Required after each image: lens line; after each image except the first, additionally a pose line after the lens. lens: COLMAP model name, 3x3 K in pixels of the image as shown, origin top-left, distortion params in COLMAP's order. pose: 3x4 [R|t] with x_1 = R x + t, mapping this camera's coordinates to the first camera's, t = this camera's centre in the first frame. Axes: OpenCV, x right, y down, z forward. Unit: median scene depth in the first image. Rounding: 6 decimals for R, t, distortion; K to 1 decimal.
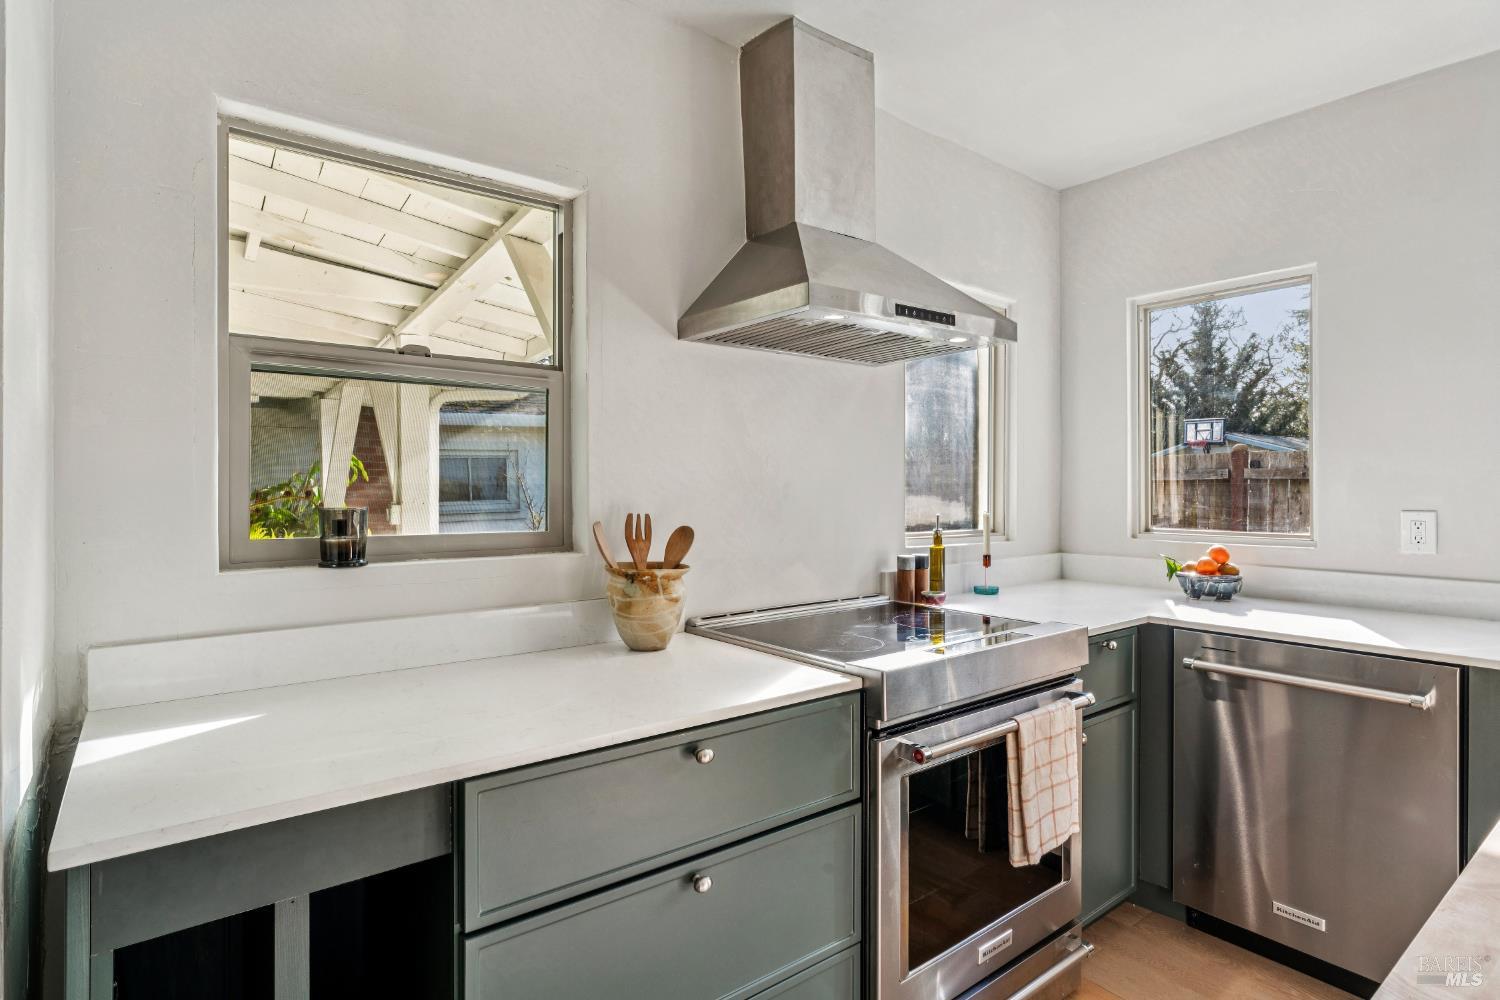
lens RADIAL K [[778.4, 0, 759.5], [0, 778.4, 492.5], [0, 0, 1]] dist [-0.002500, 0.000875]
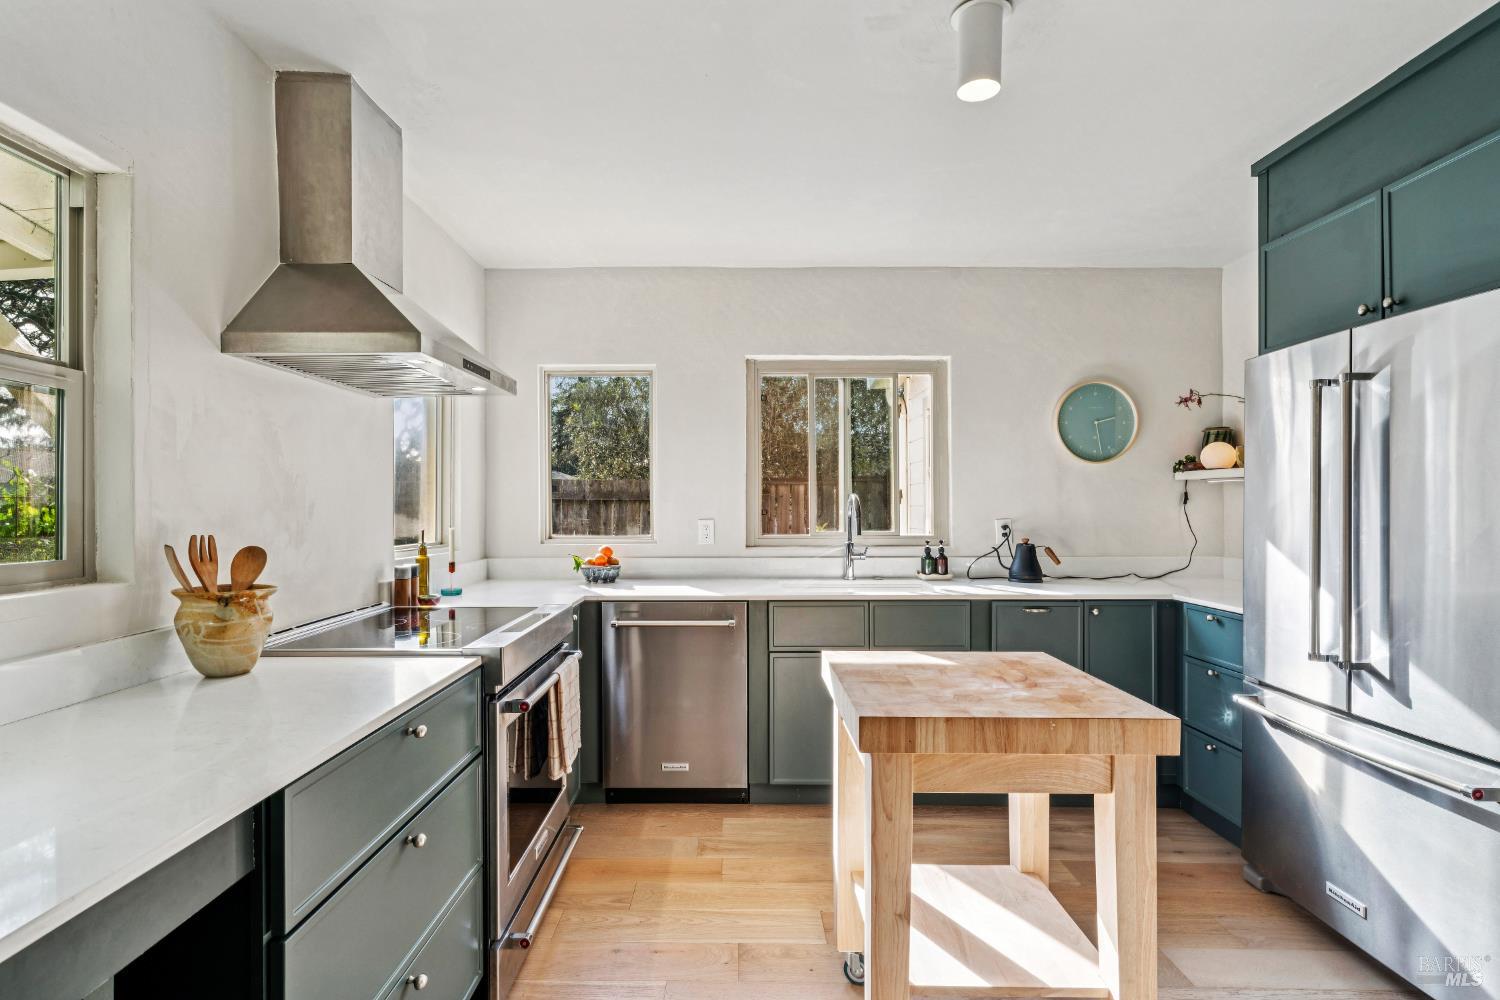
lens RADIAL K [[710.9, 0, 750.0], [0, 710.9, 500.0], [0, 0, 1]] dist [-0.000700, 0.000051]
pose [[0.608660, 0.004469, 0.793418, -0.401007], [0.007242, 0.999911, -0.011188, -0.000711], [-0.793398, 0.012556, 0.608574, -0.044376]]
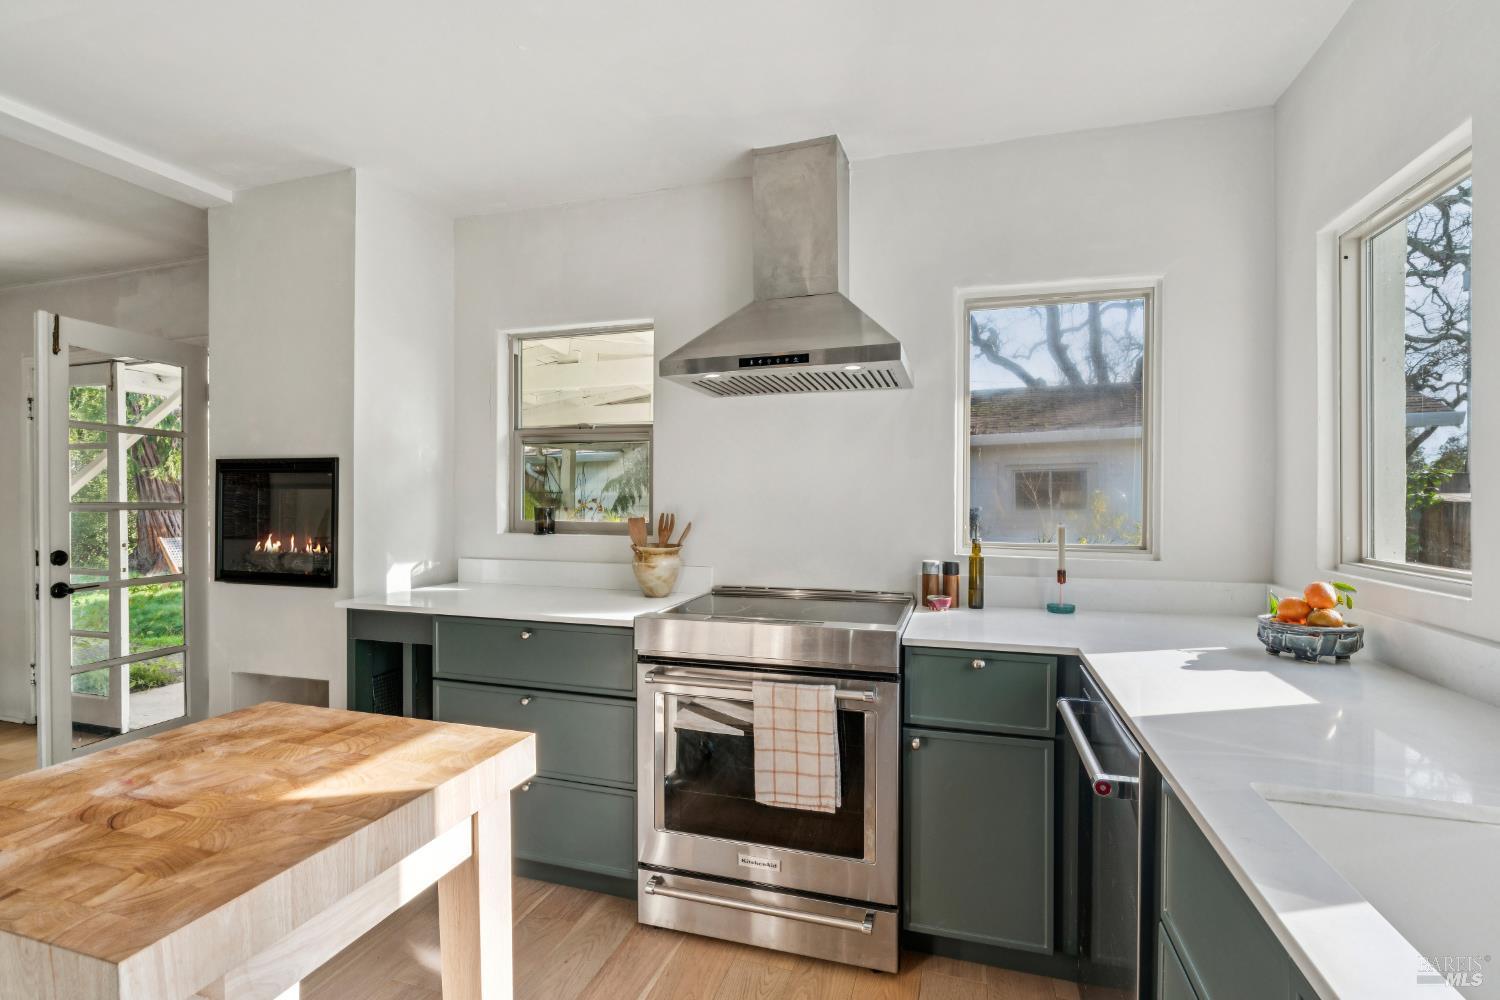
lens RADIAL K [[710.9, 0, 750.0], [0, 710.9, 500.0], [0, 0, 1]] dist [-0.000700, 0.000051]
pose [[0.539733, 0.003877, -0.841827, 1.079814], [-0.006629, 0.999978, 0.000355, -0.001745], [0.841810, 0.005389, 0.539747, 0.312416]]
